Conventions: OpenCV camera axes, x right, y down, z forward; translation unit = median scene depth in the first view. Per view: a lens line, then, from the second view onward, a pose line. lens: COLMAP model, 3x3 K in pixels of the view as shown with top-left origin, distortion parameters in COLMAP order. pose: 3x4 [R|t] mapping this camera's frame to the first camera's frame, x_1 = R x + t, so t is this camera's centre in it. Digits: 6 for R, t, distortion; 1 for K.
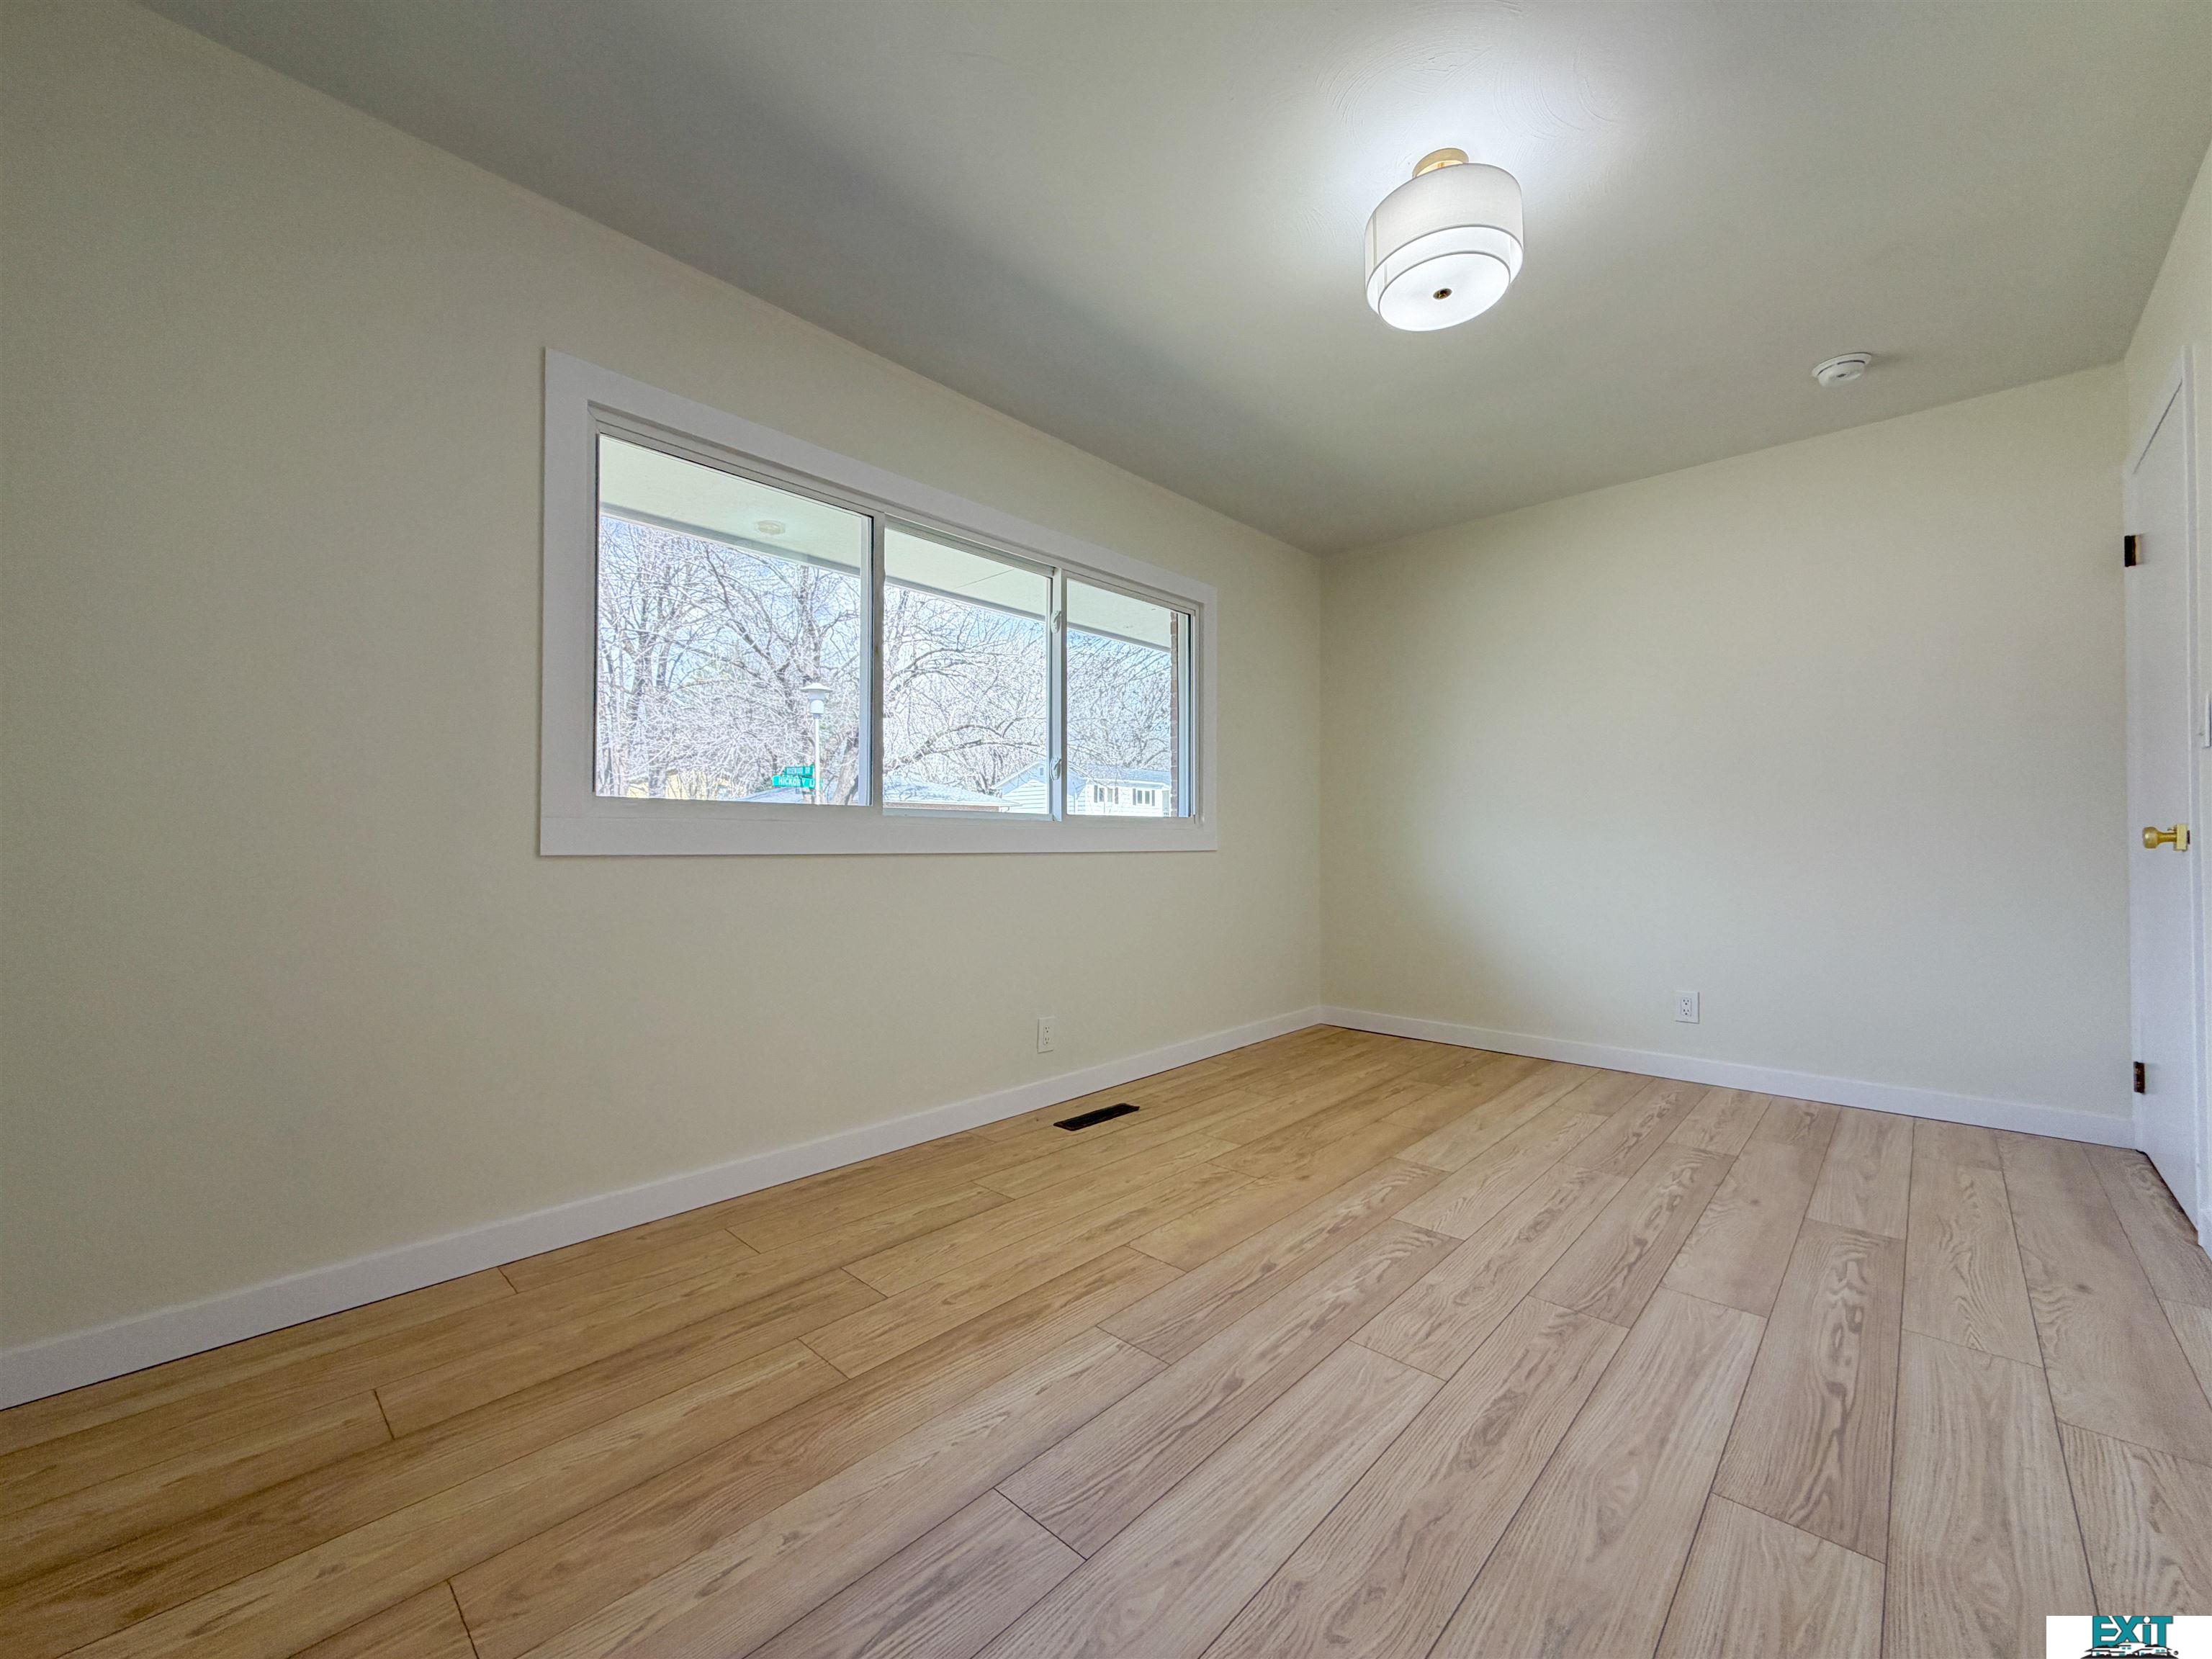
lens RADIAL K [[883.4, 0, 1101.0], [0, 883.4, 830.3], [0, 0, 1]] dist [0.001842, 0.000167]
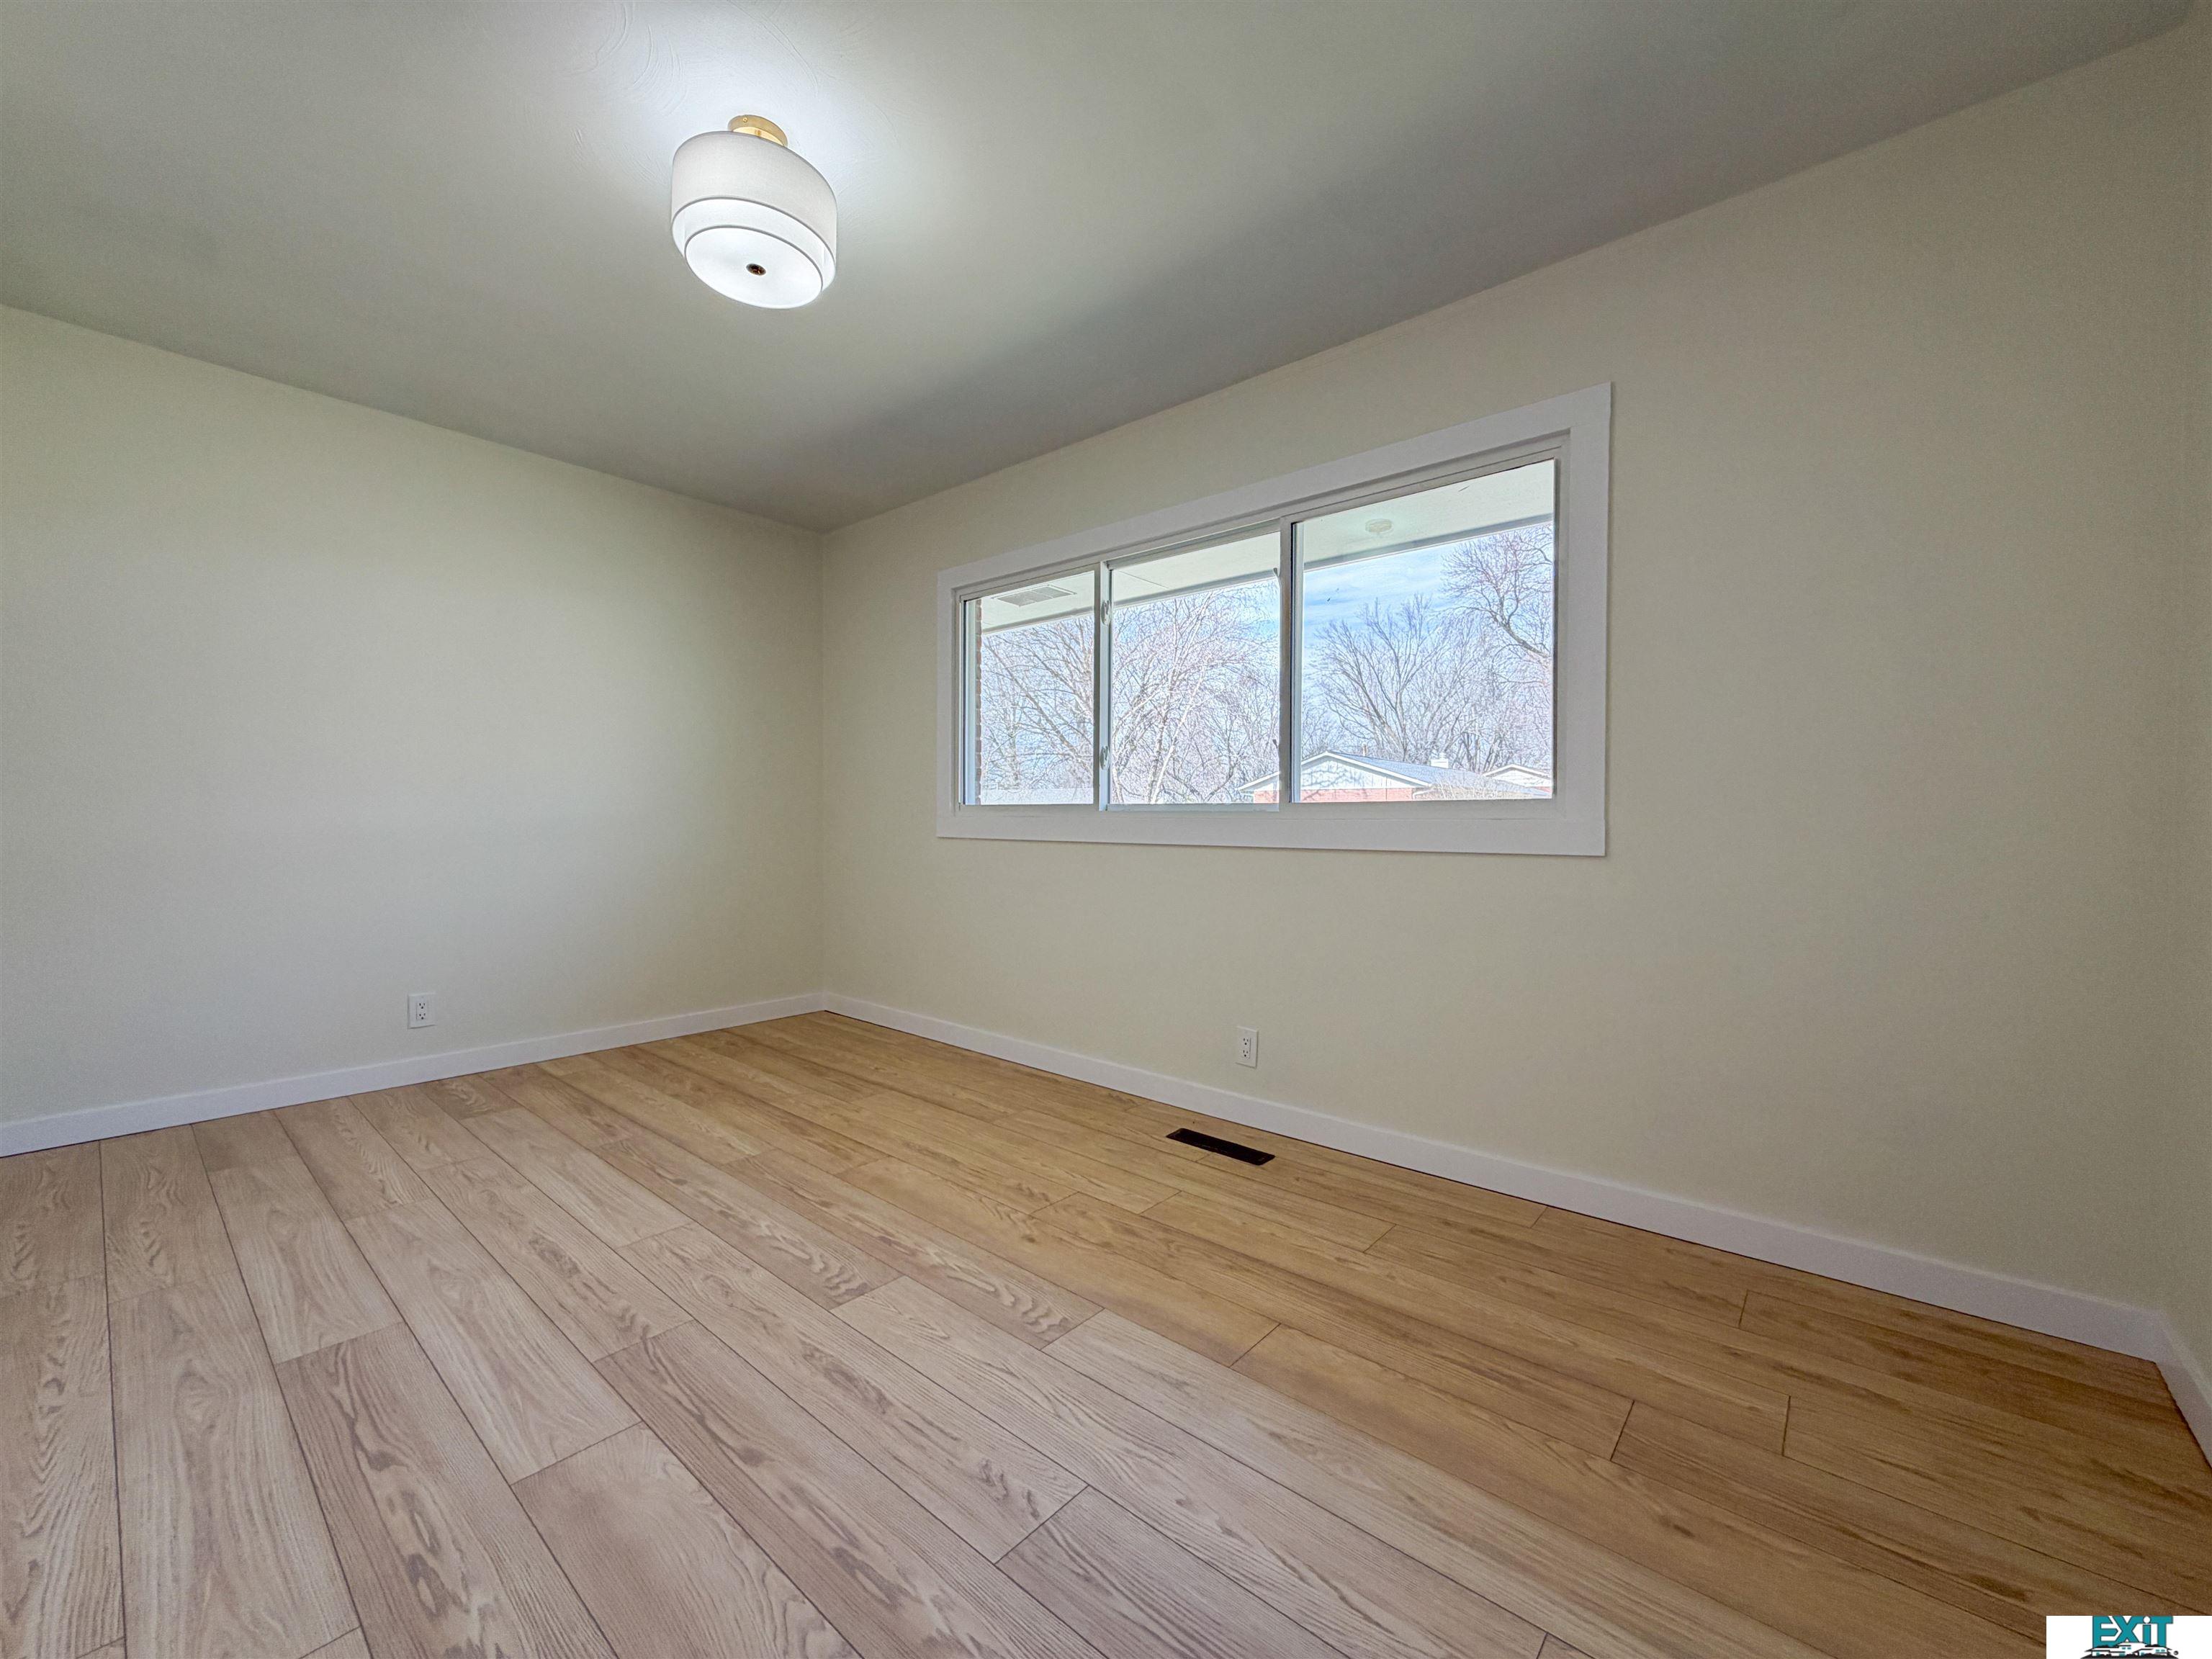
lens RADIAL K [[883.4, 0, 1101.0], [0, 883.4, 830.3], [0, 0, 1]] dist [0.001842, 0.000167]
pose [[0.038106, 0.011321, -0.999210, 1.396348], [0.009782, 0.999884, 0.011702, -0.006366], [0.999226, -0.010221, 0.037990, 1.359812]]
